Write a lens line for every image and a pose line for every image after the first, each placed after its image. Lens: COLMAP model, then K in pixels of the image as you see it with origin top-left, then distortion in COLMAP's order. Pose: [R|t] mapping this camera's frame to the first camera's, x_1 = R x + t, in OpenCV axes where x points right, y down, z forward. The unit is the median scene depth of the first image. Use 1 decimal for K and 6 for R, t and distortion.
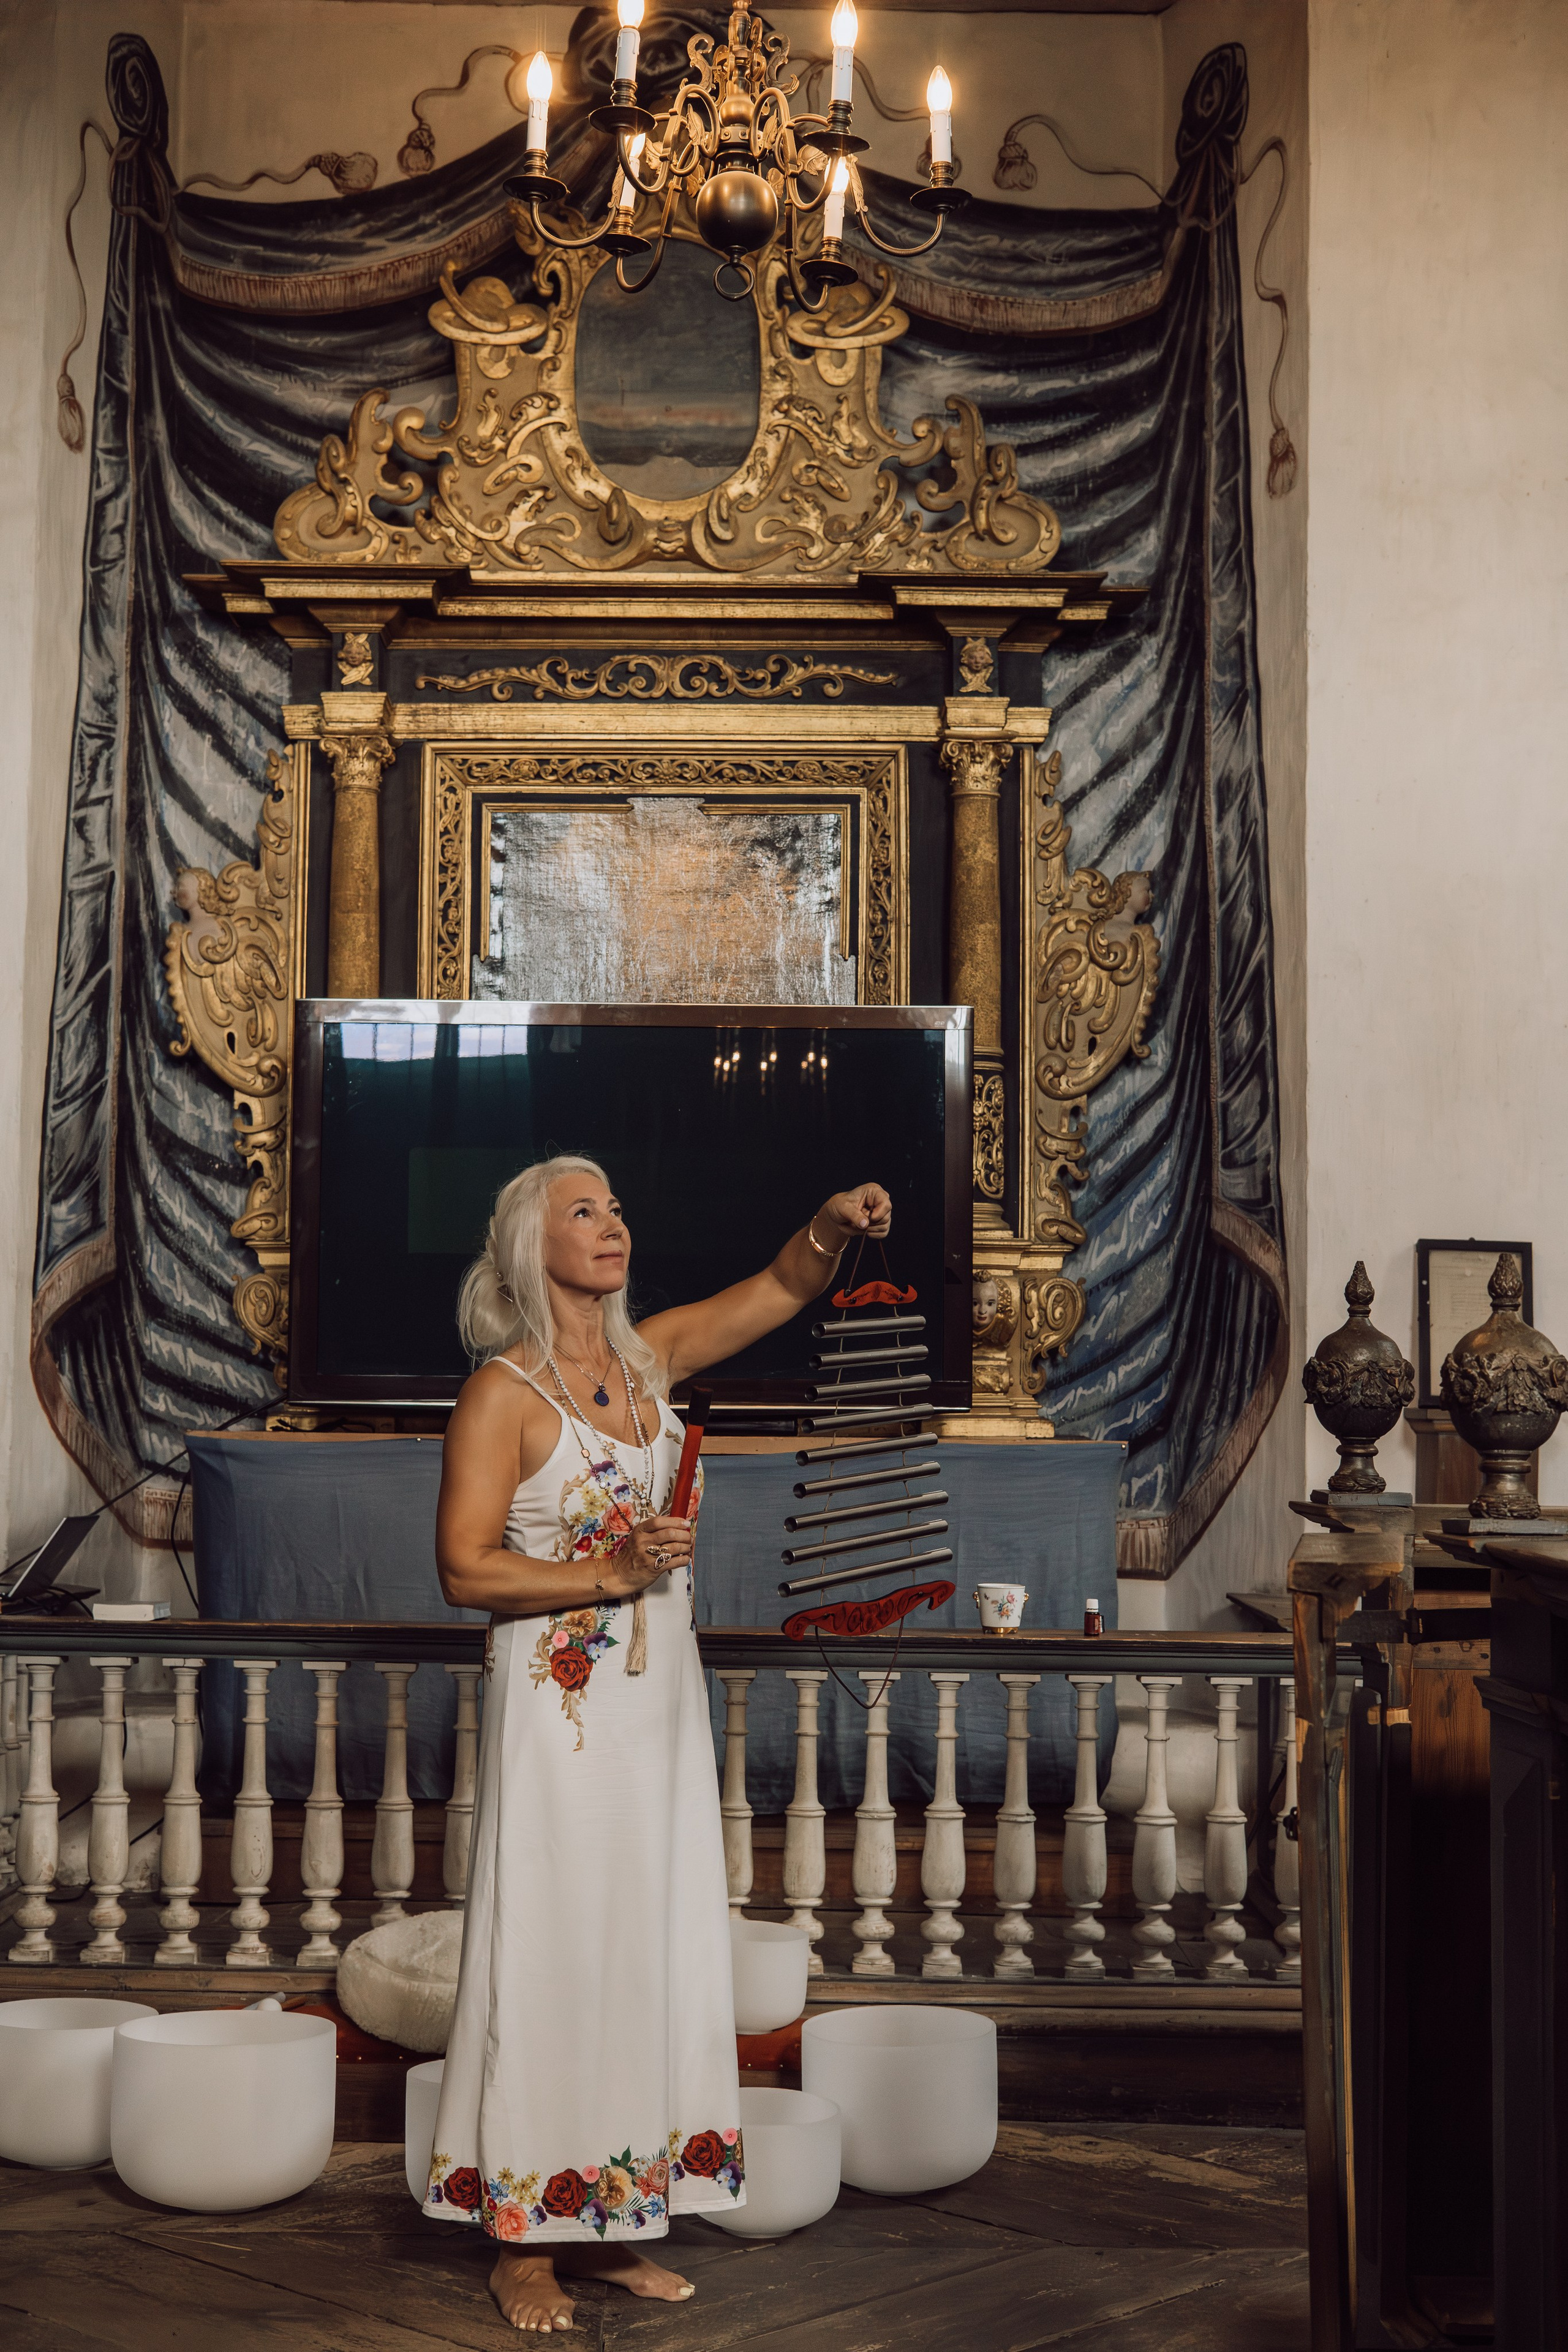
lens RADIAL K [[3402.3, 0, 784.8], [0, 3402.3, 1127.2], [0, 0, 1]] dist [0.012874, 0.000000]
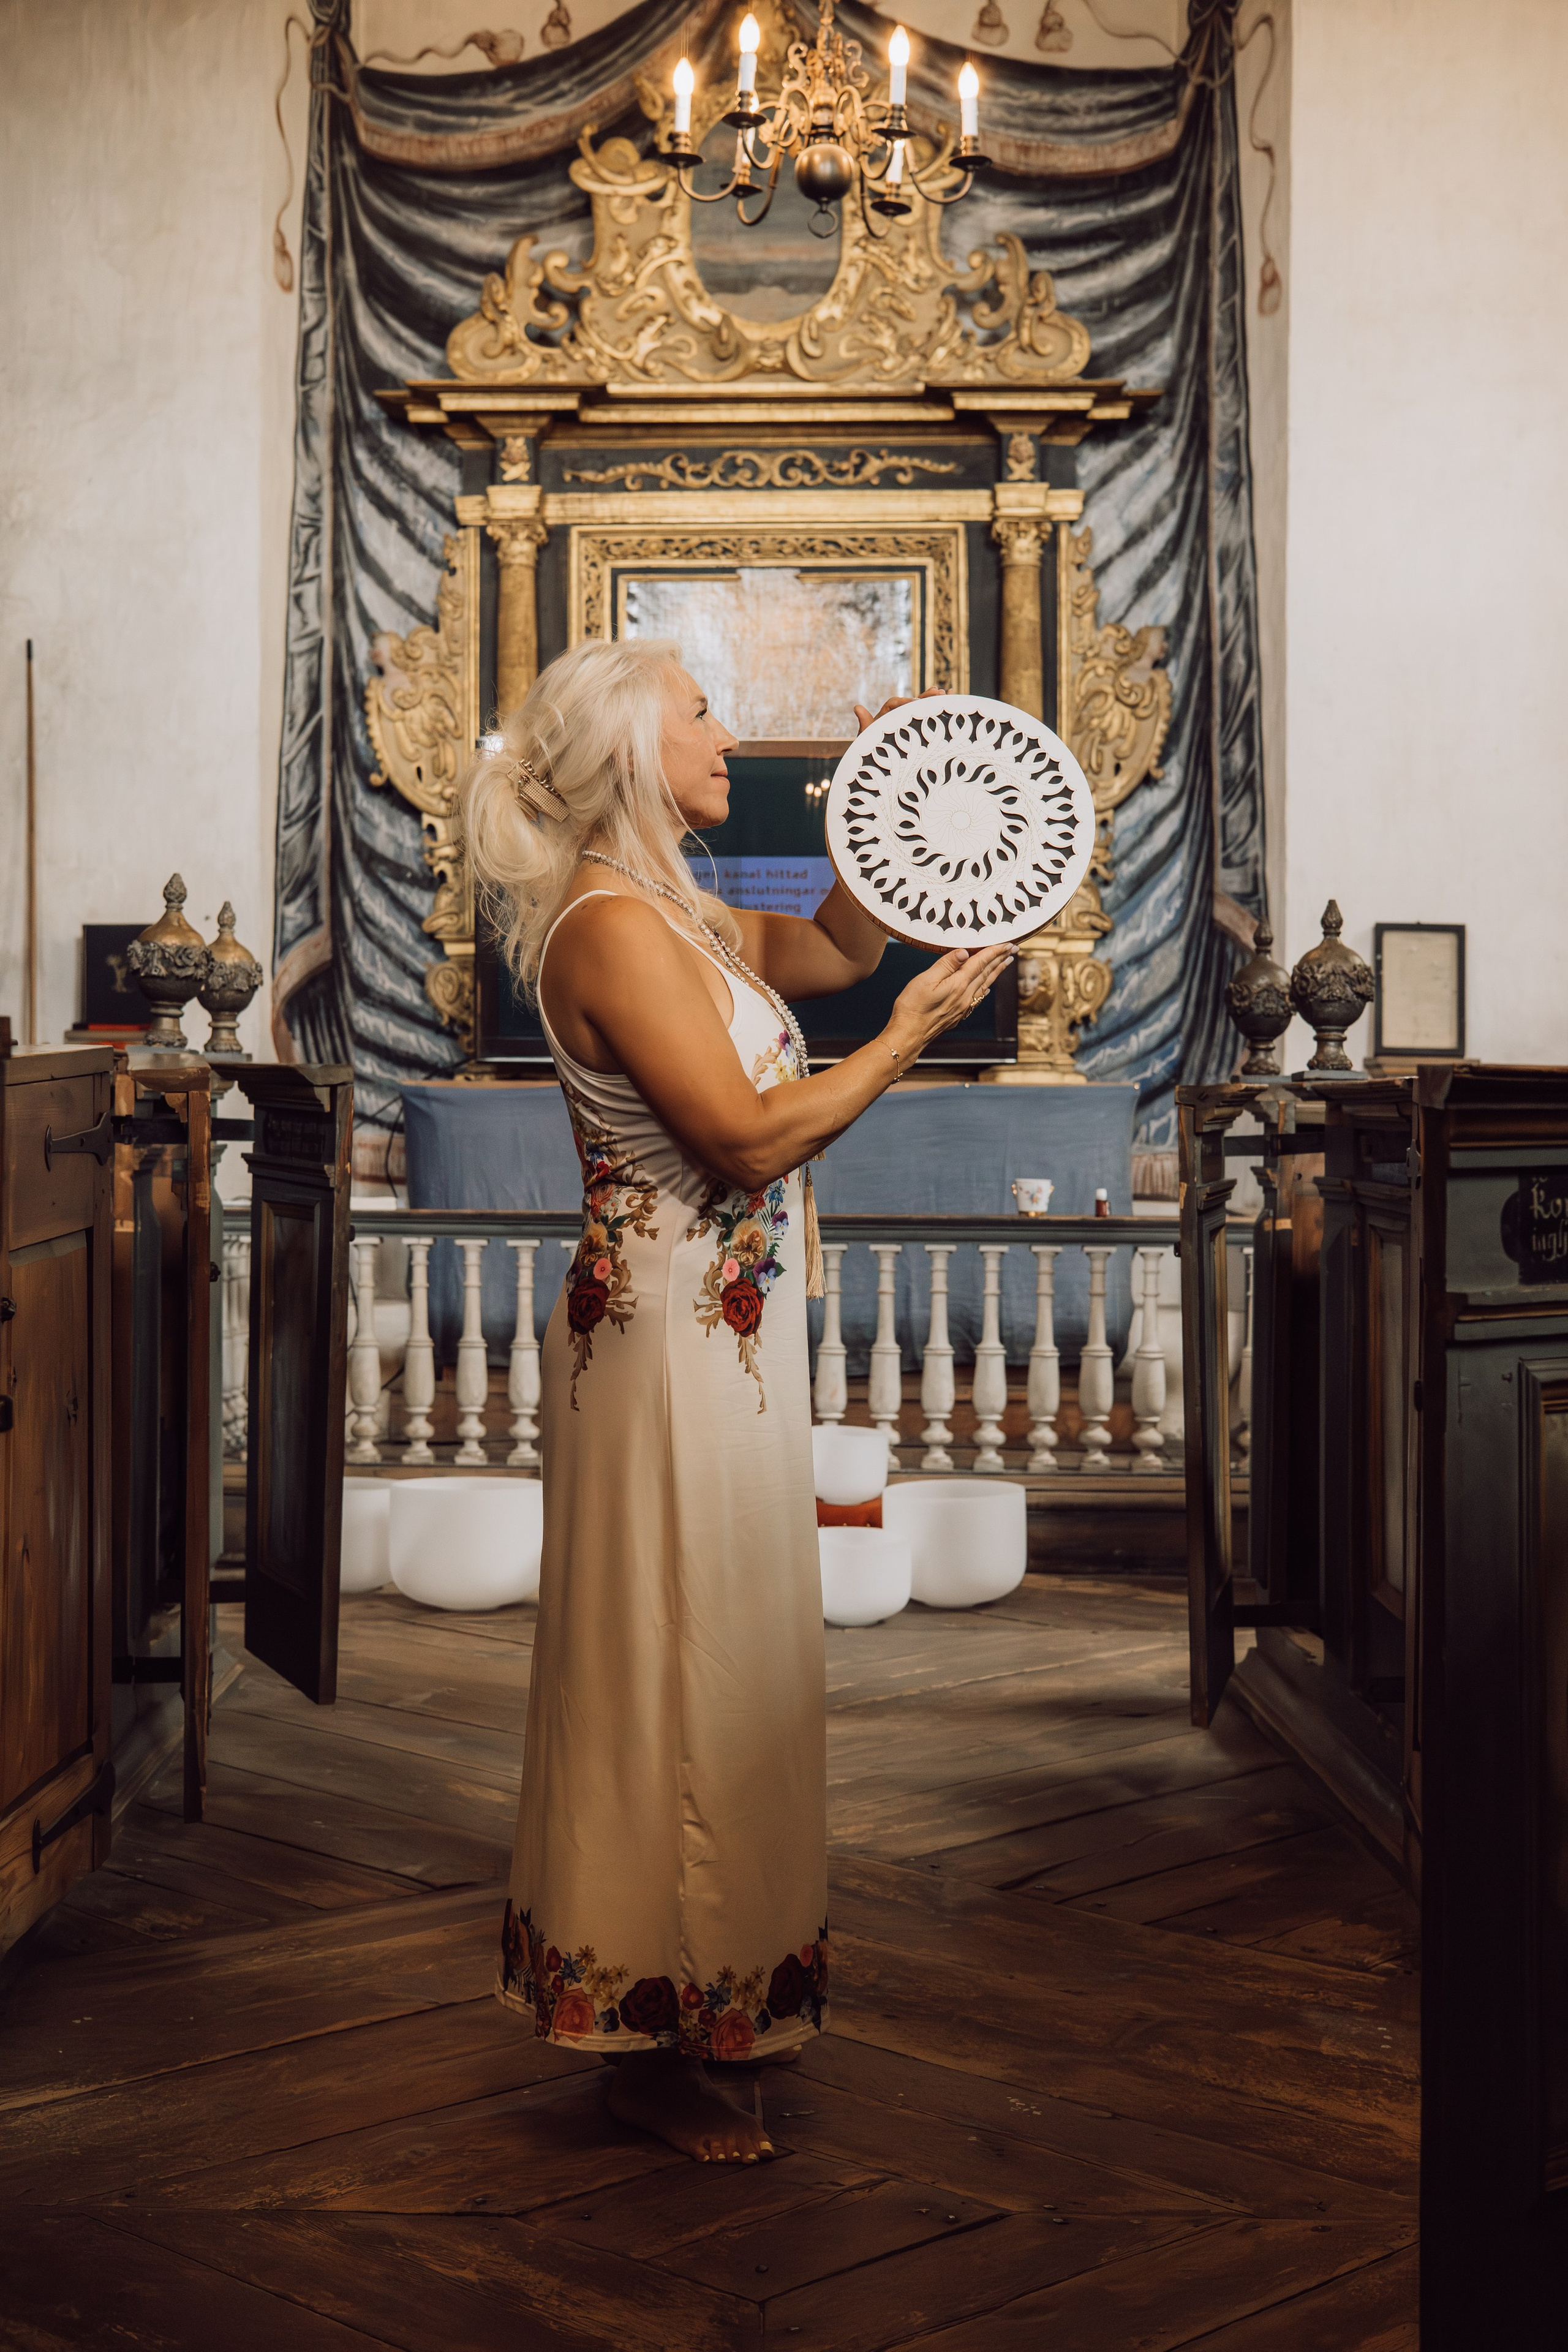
lens RADIAL K [[3402.3, 0, 786.9], [0, 3402.3, 1169.1], [0, 0, 1]] dist [0.012874, 0.000000]
pose [[0.999628, -0.007568, -0.026220, 0.002253], [0.009912, 0.995850, 0.090465, 0.007541], [0.025426, -0.090691, 0.995554, -0.244089]]
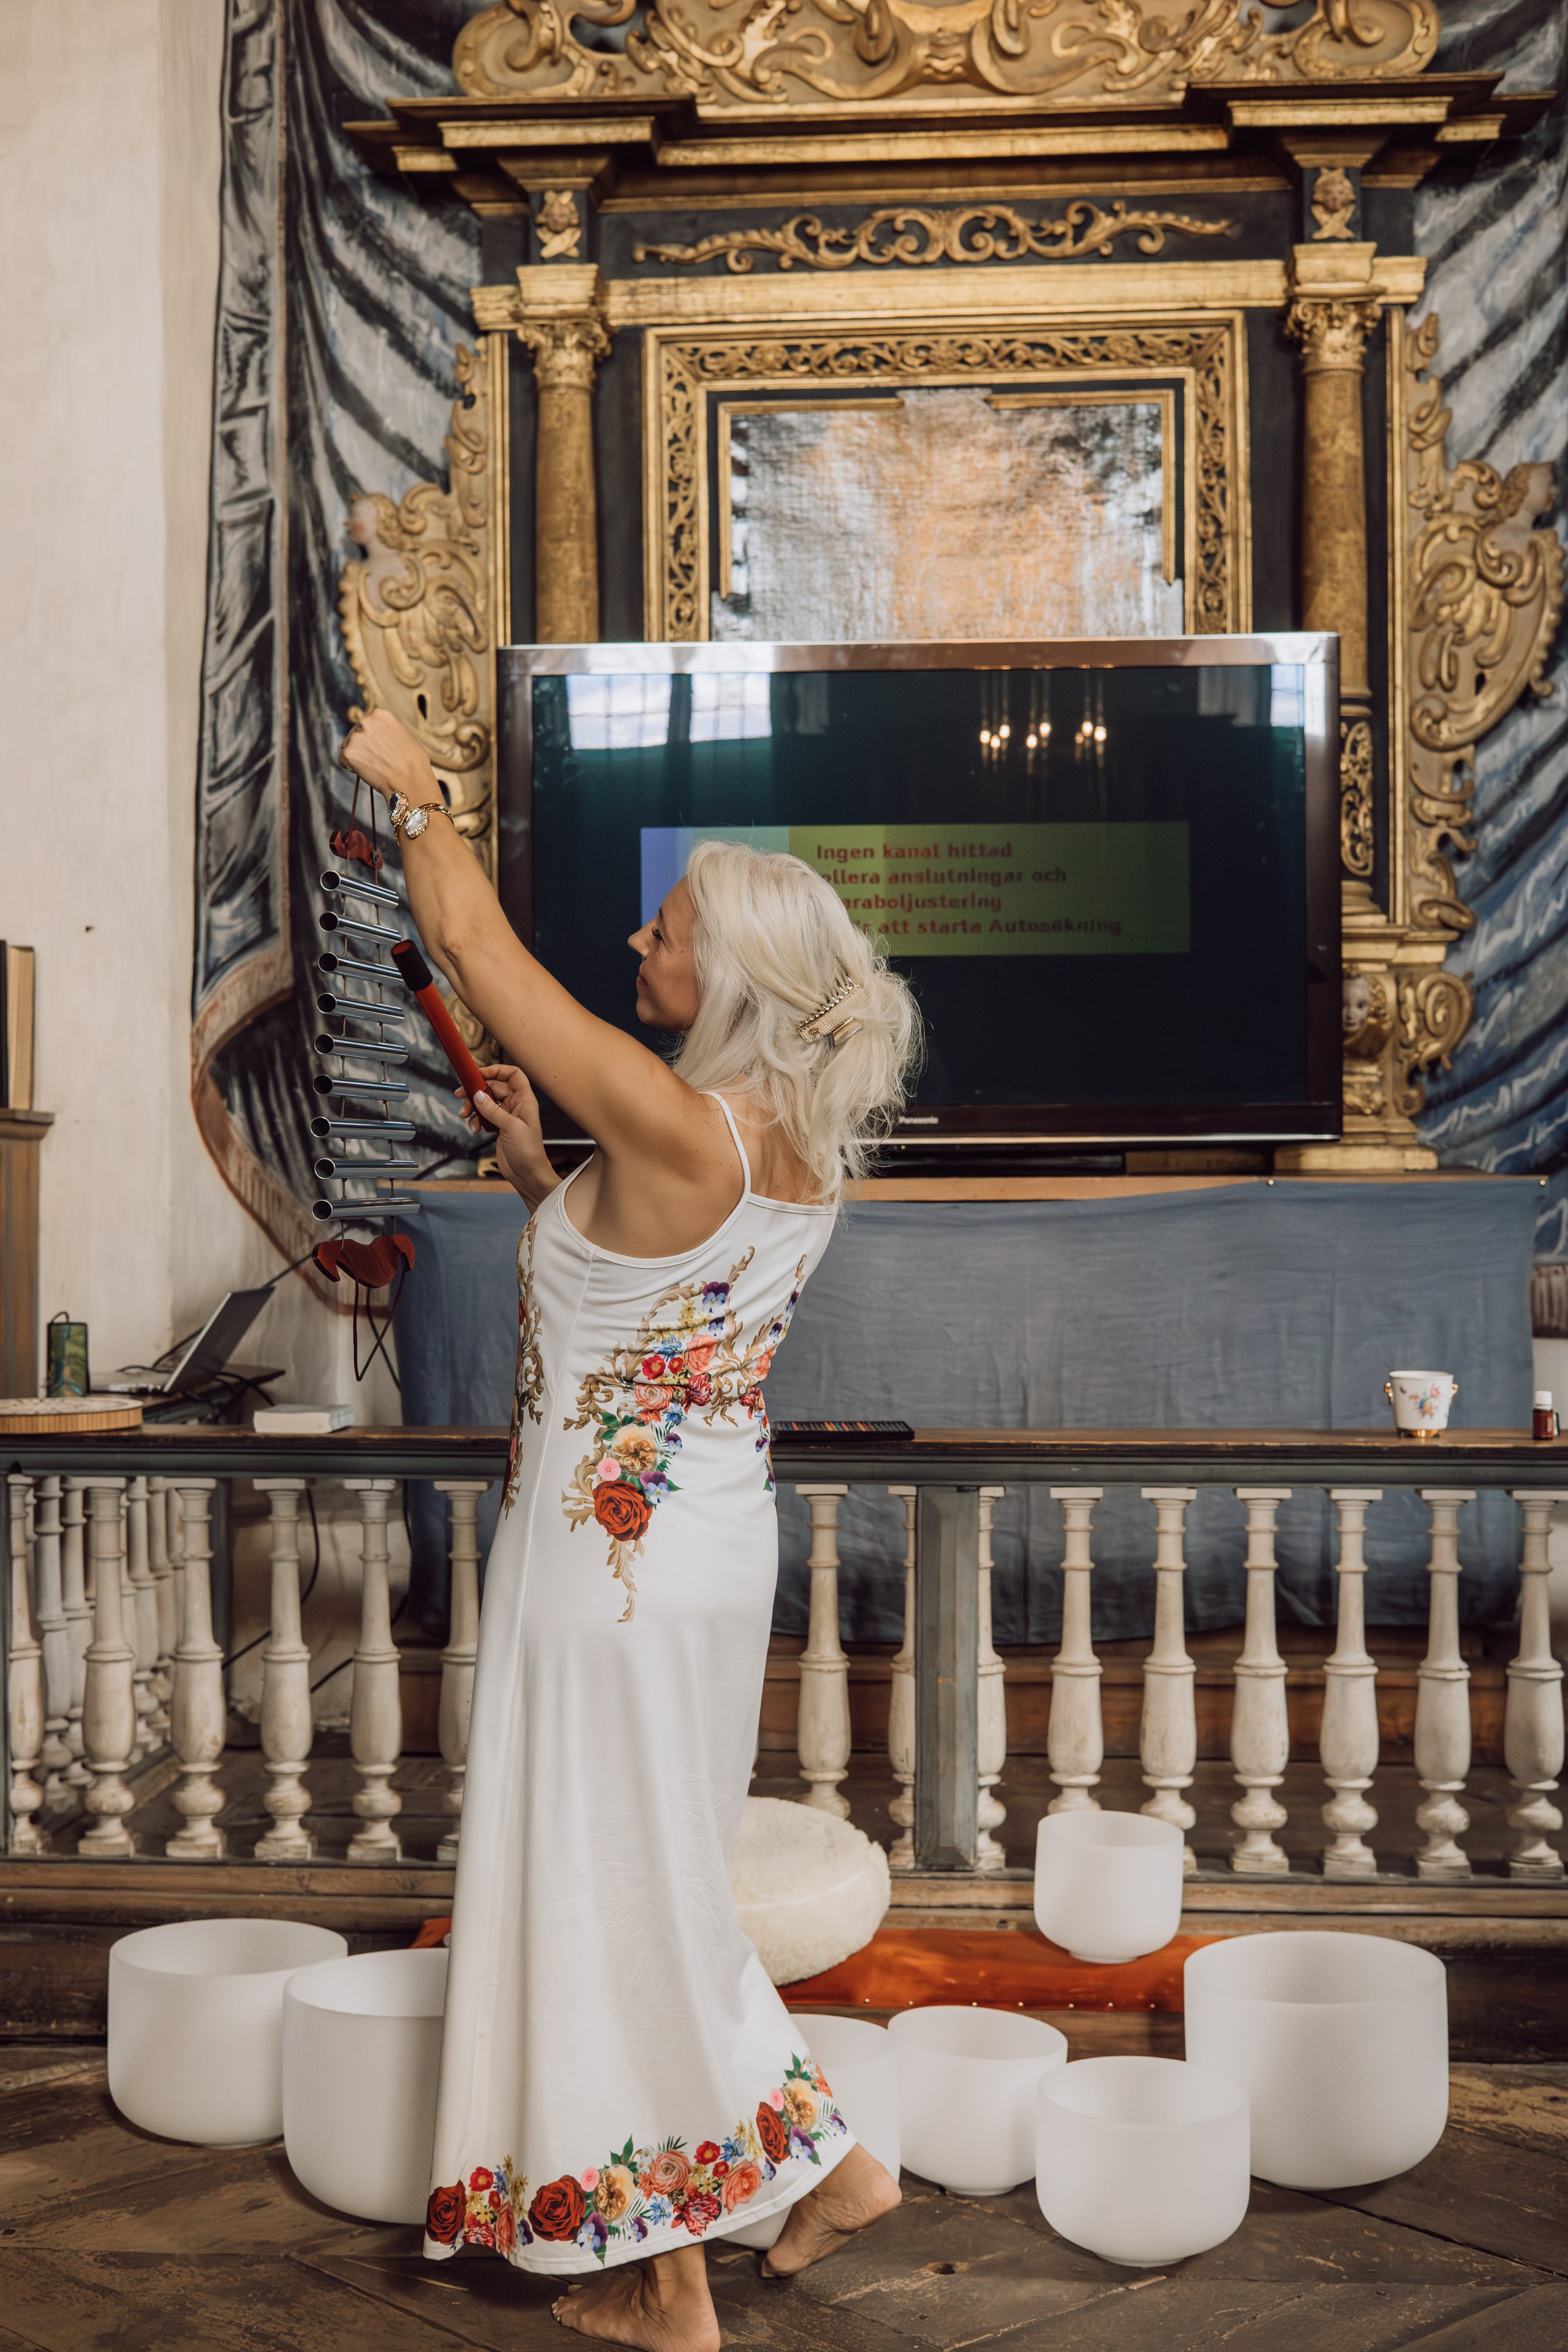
lens RADIAL K [[3402.3, 0, 759.6], [0, 3402.3, 1161.1], [0, 0, 1]] dist [0.012874, 0.000000]
pose [[0.996823, -0.015701, -0.078081, -0.018871], [0.023197, 0.995106, 0.096048, 0.007401], [0.076191, -0.097554, 0.992310, 0.179529]]
